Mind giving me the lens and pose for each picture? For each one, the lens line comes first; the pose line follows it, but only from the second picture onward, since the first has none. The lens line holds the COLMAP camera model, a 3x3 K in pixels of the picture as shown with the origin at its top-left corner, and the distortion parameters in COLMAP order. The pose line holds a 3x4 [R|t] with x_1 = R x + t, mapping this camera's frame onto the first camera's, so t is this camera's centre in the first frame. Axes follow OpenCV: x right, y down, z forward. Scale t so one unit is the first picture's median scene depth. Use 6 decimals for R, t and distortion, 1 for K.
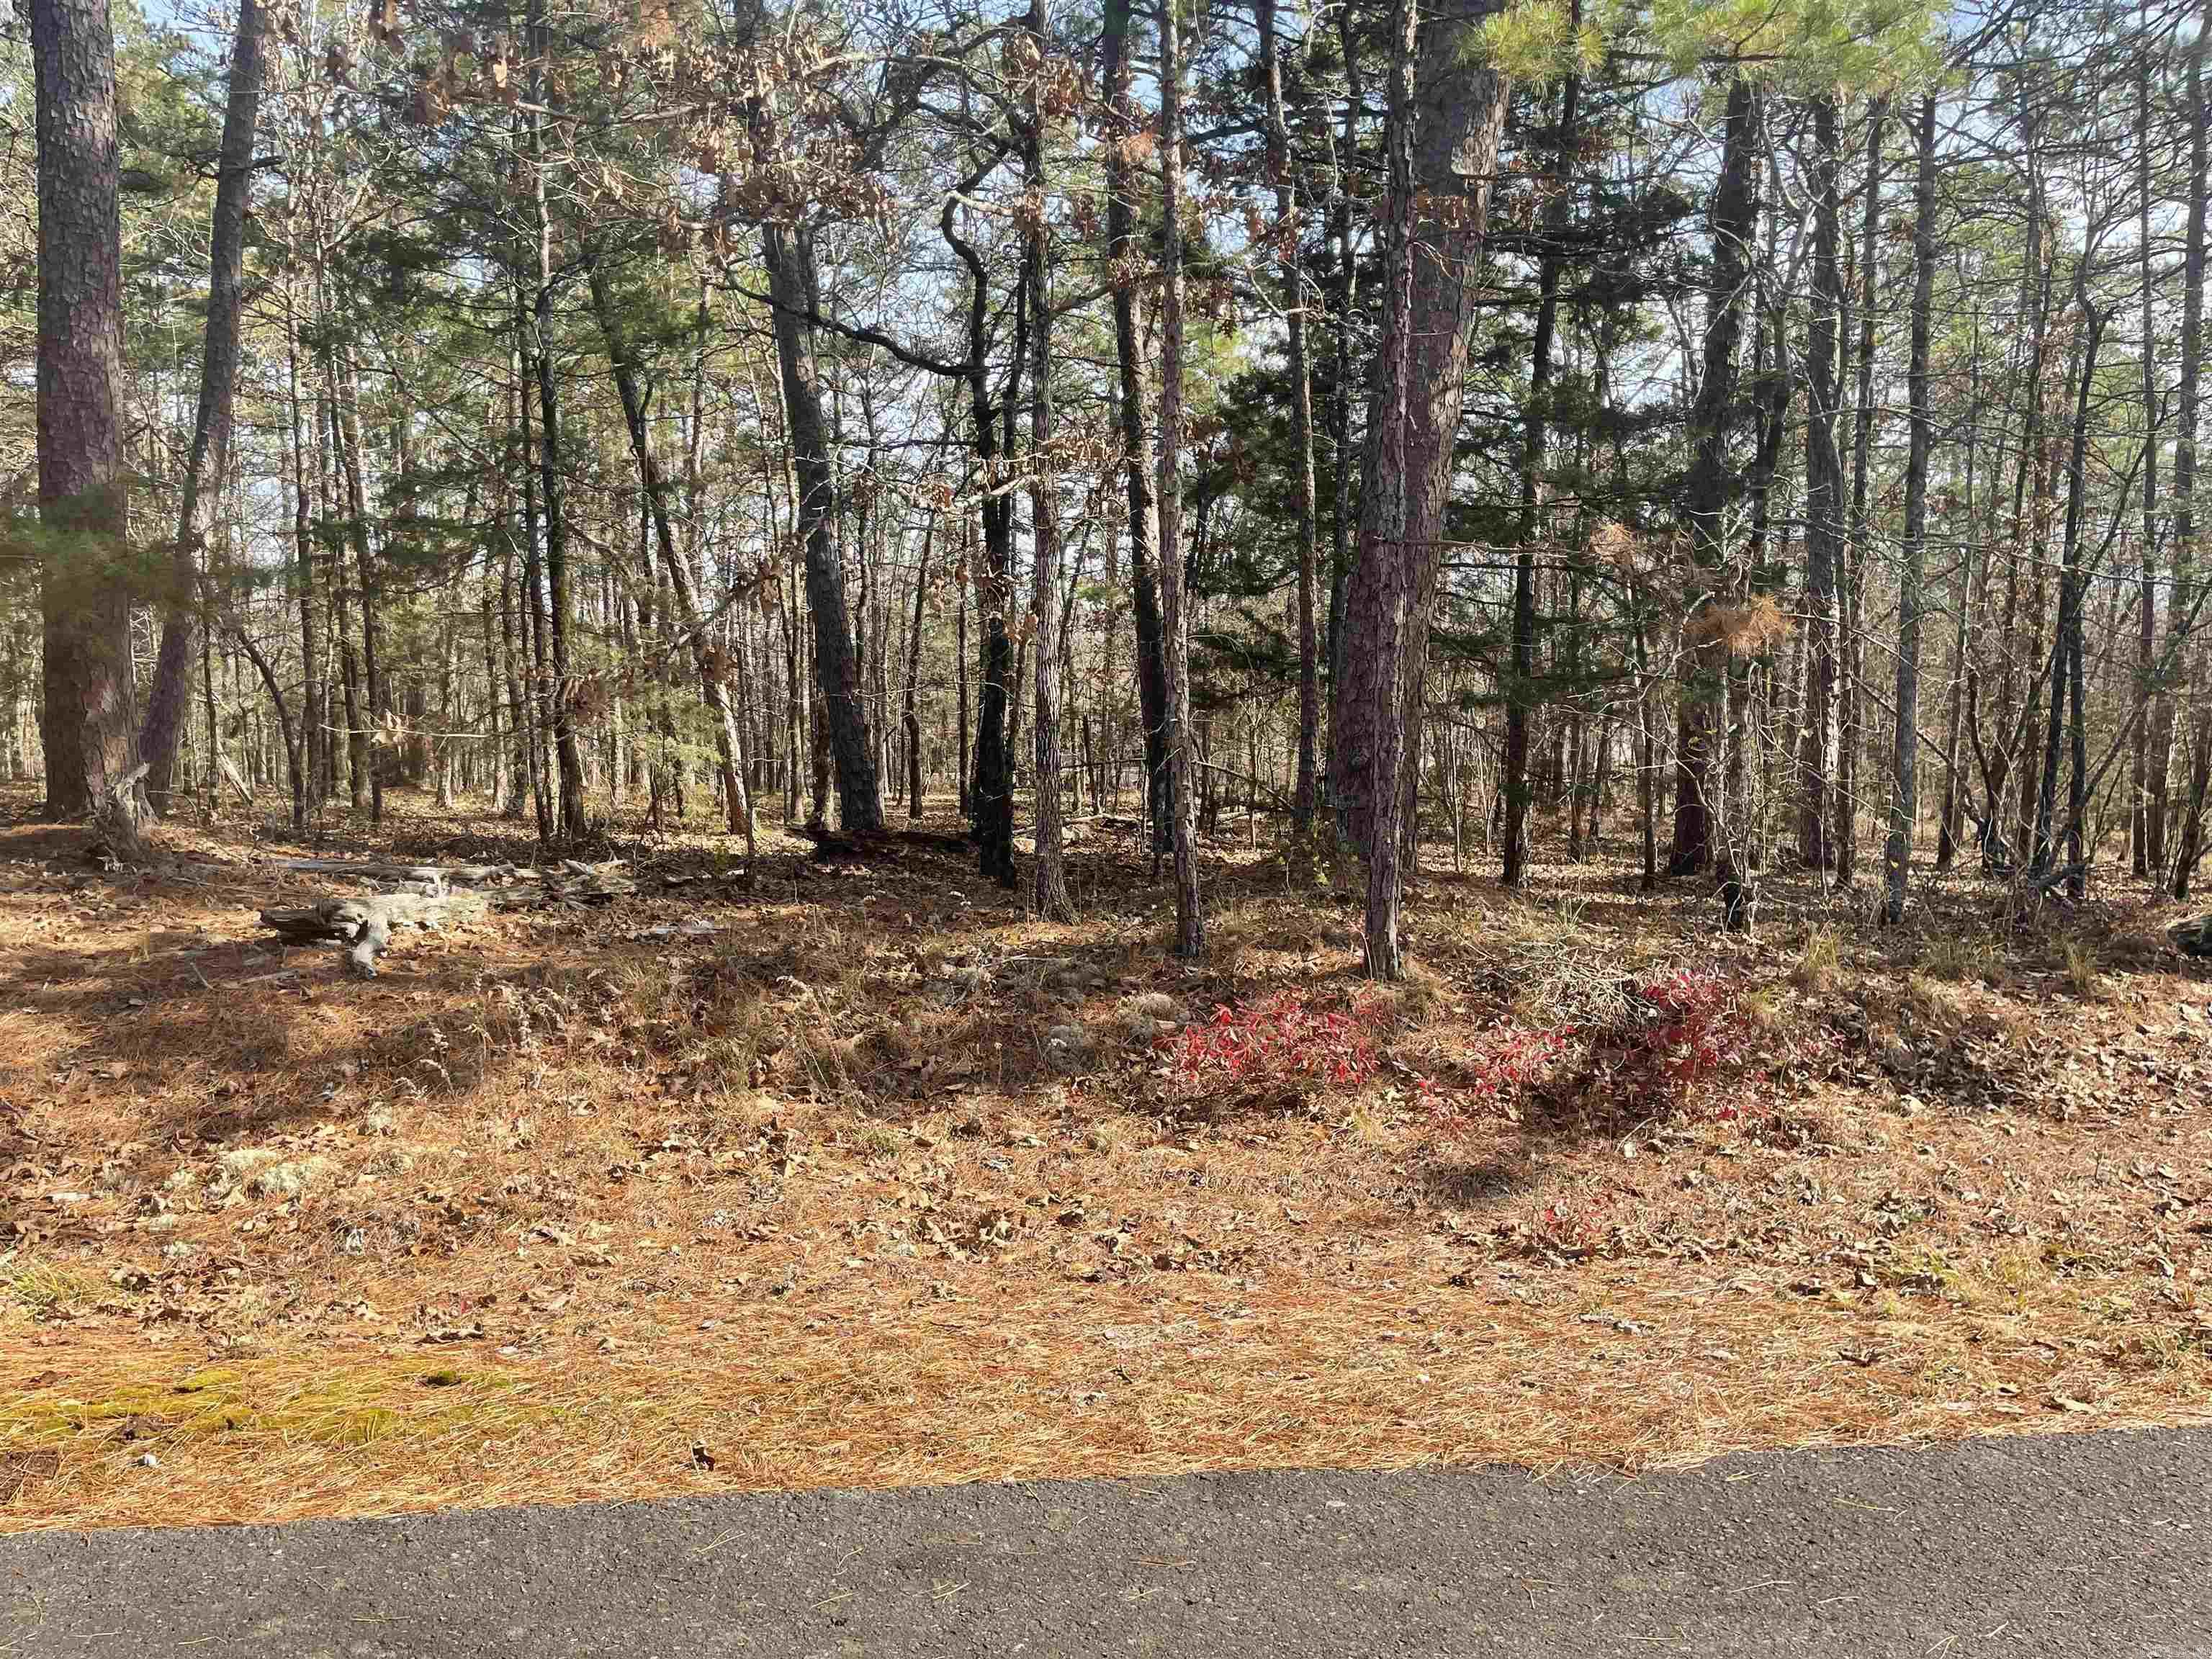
lens RADIAL K [[1659.6, 0, 1099.2], [0, 1659.6, 842.6], [0, 0, 1]] dist [0.068922, -0.089911]
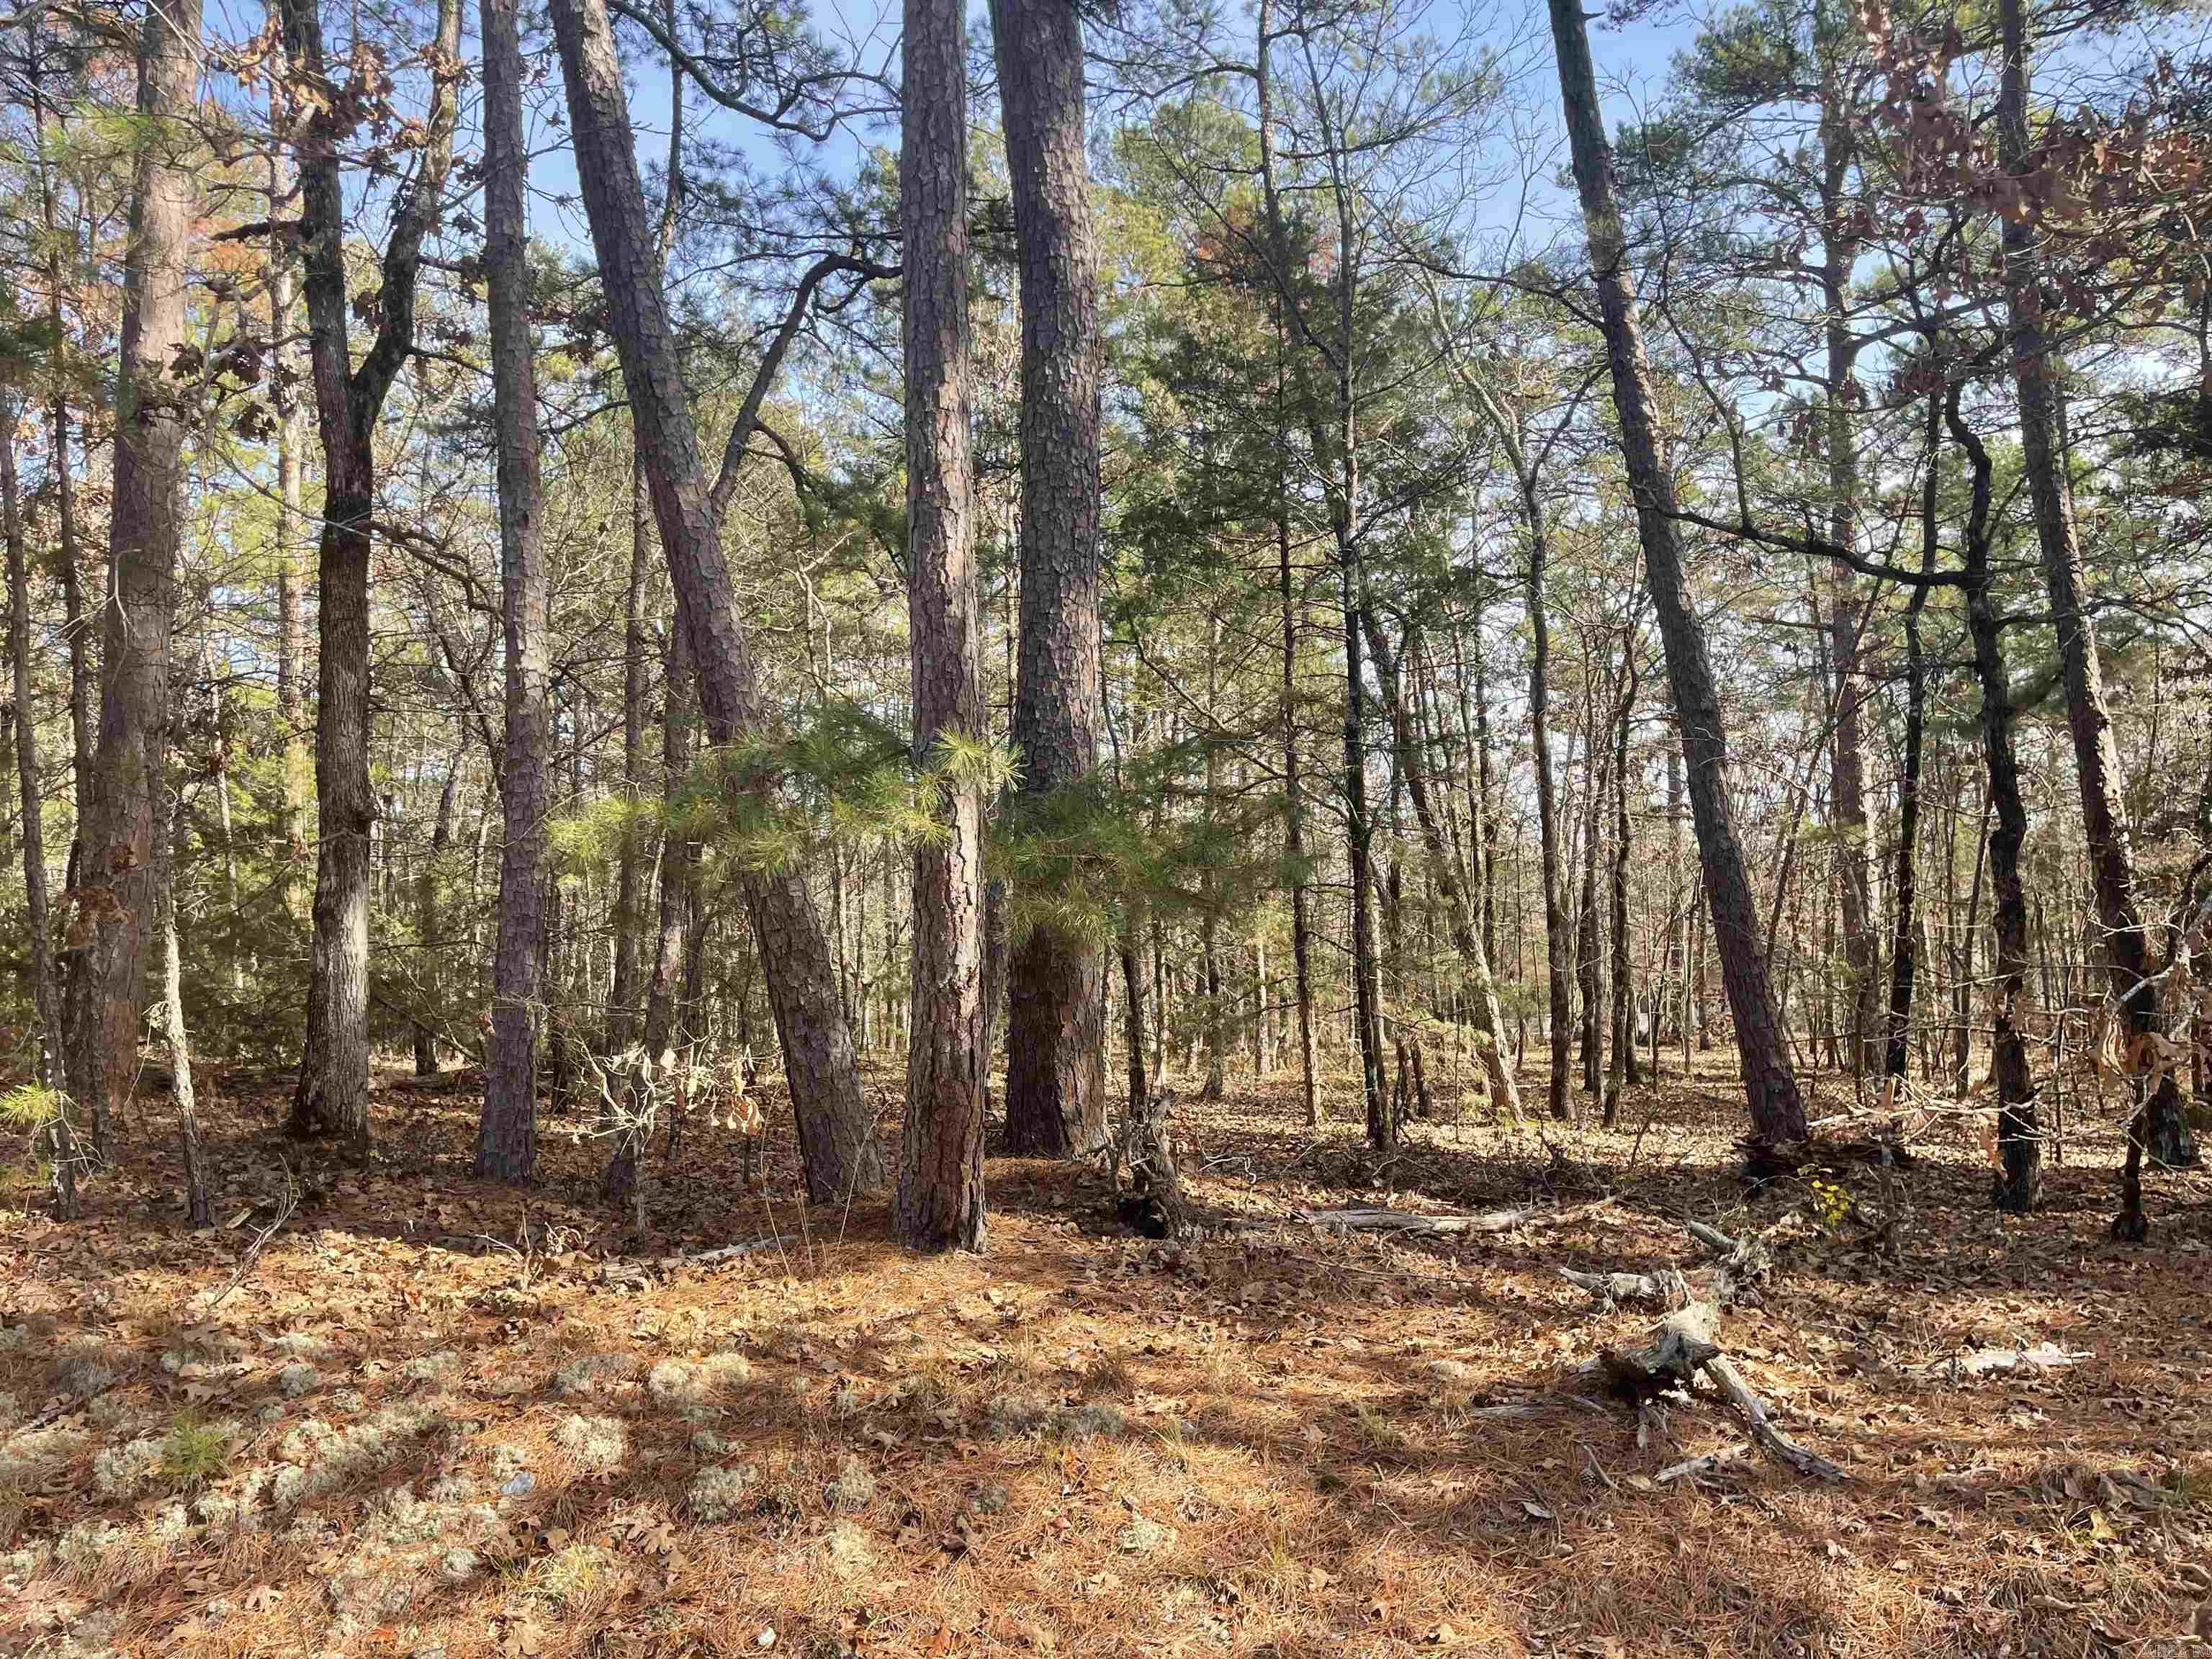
lens RADIAL K [[1659.6, 0, 1107.1], [0, 1659.6, 834.9], [0, 0, 1]] dist [0.068922, -0.089911]
pose [[0.965764, -0.039004, -0.256475, -0.514260], [0.000383, 0.988846, -0.148940, -0.069631], [0.259423, 0.143743, 0.955006, 0.245023]]
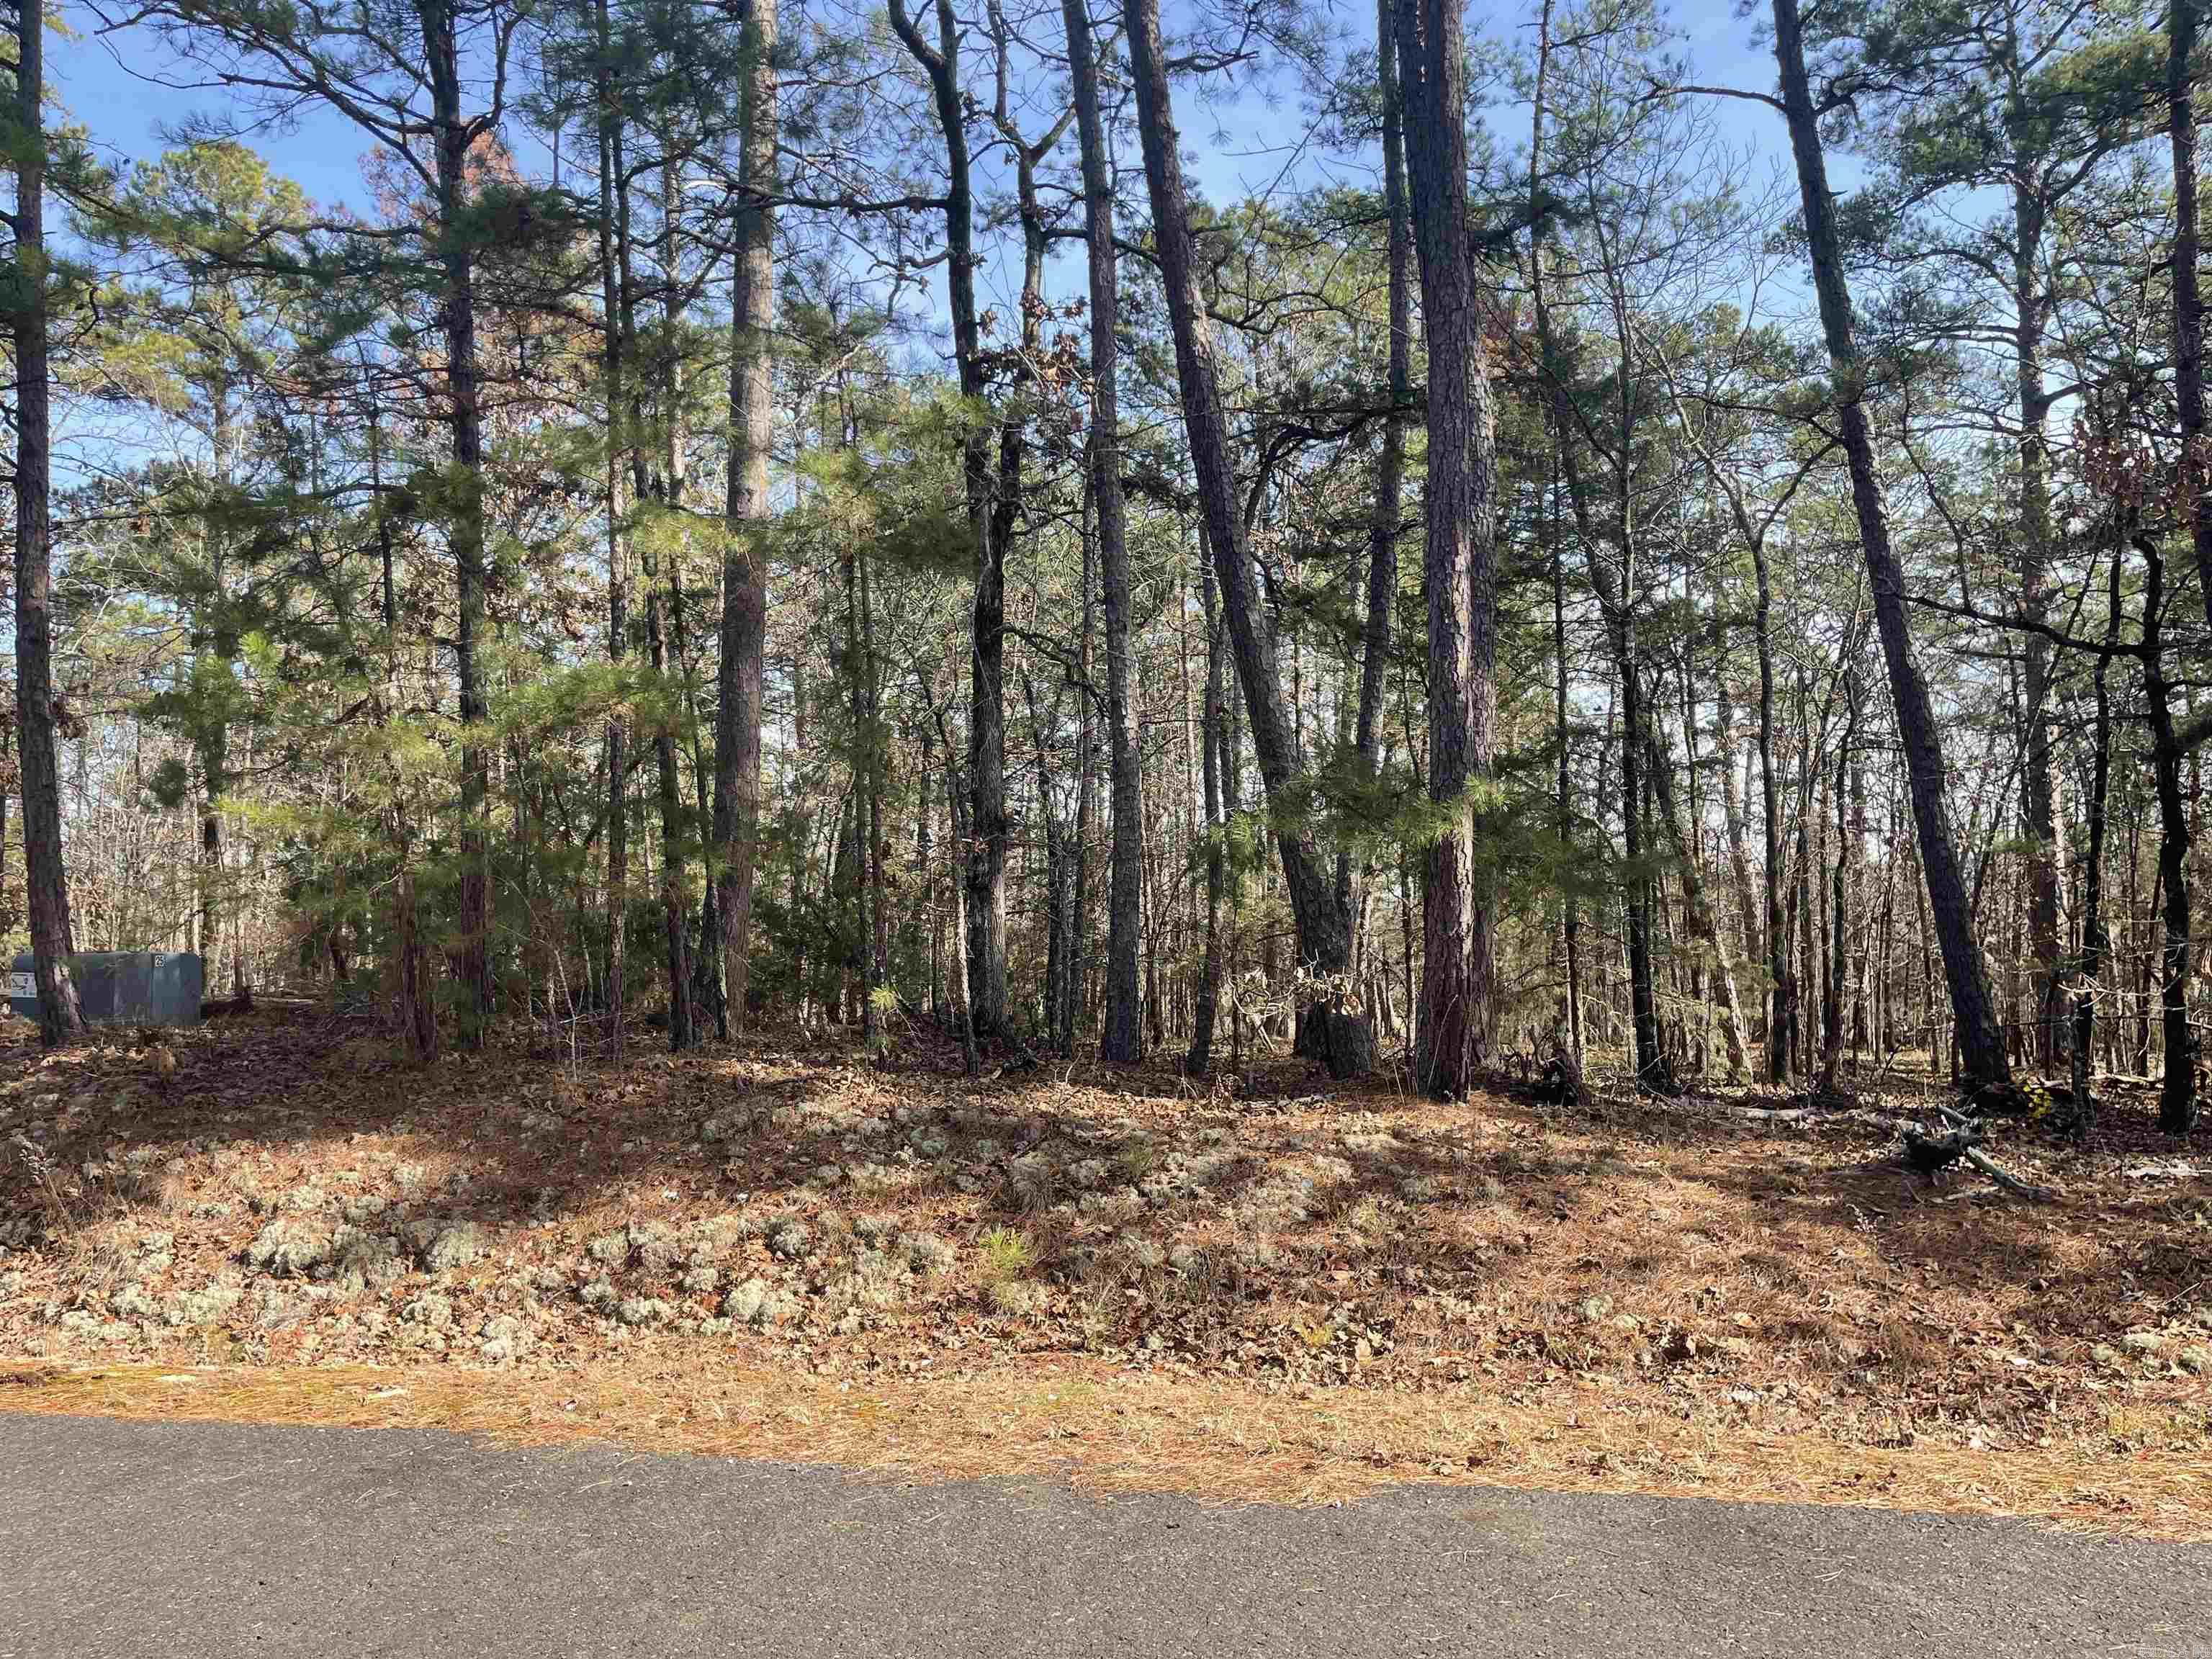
lens RADIAL K [[1659.6, 0, 1106.4], [0, 1659.6, 839.4], [0, 0, 1]] dist [0.068922, -0.089911]
pose [[0.940616, -0.030825, -0.338071, -0.632074], [-0.021240, 0.988574, -0.149233, 0.018865], [0.338808, 0.147551, 0.929213, -0.367239]]
